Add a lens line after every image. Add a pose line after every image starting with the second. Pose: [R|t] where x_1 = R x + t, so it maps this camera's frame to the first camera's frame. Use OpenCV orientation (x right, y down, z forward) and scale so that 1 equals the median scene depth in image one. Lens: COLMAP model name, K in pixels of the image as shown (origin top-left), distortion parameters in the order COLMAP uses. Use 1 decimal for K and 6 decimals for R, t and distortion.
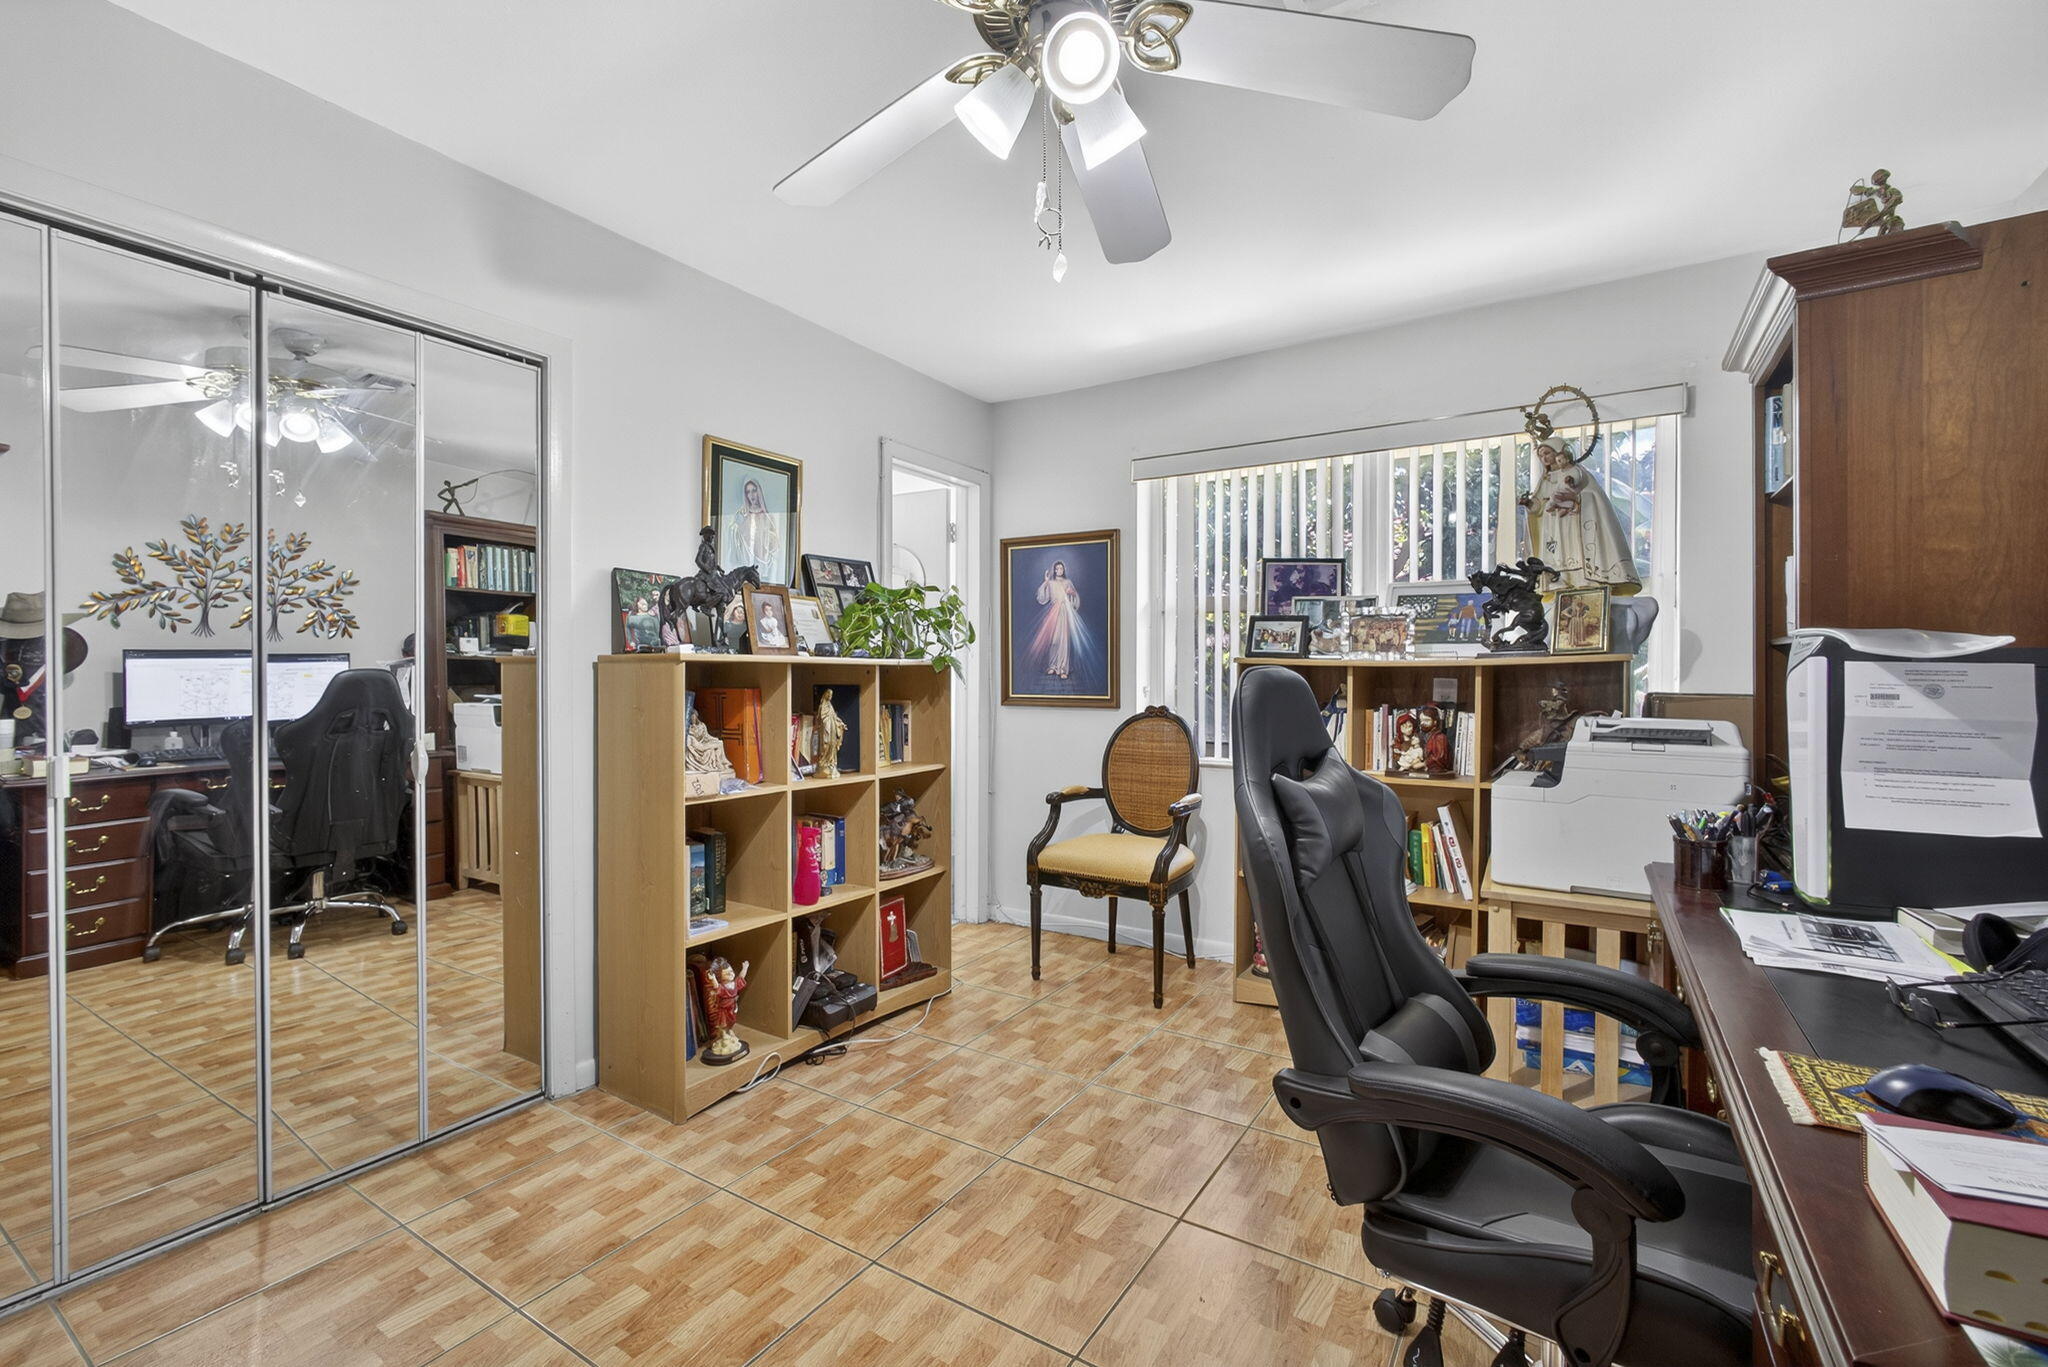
lens RADIAL K [[893.5, 0, 1004.0], [0, 893.5, 684.4], [0, 0, 1]] dist [-0.001211, 0.001762]
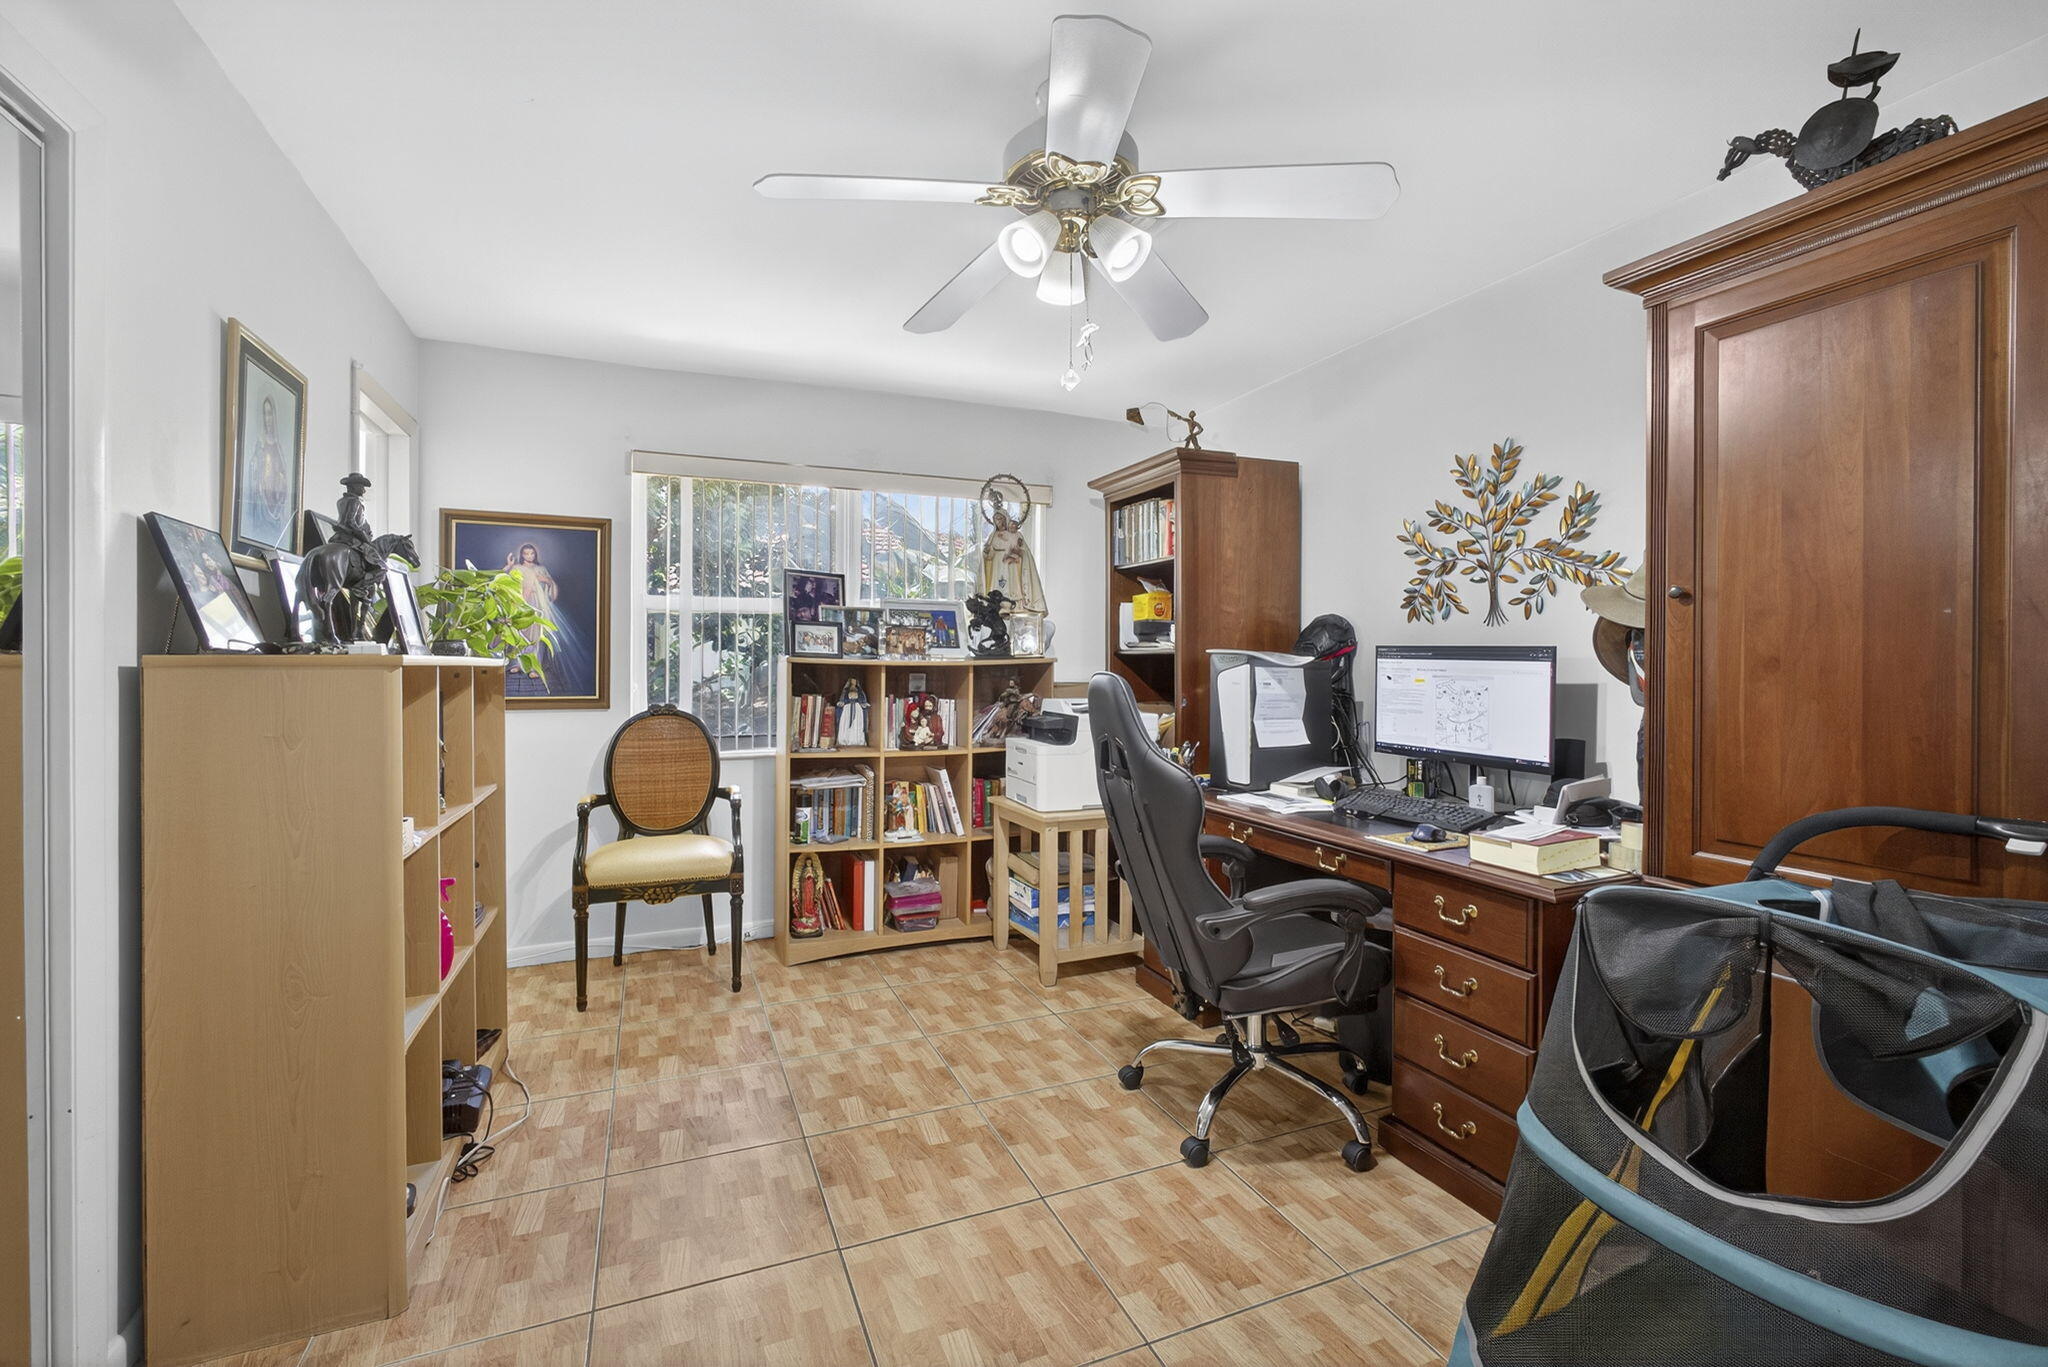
lens RADIAL K [[893.5, 0, 1007.7], [0, 893.5, 668.3], [0, 0, 1]] dist [-0.001211, 0.001762]
pose [[0.566666, -0.006305, 0.823923, -0.537016], [0.010413, 0.999946, 0.000490, -0.014836], [-0.823882, 0.008302, 0.566701, 0.150234]]
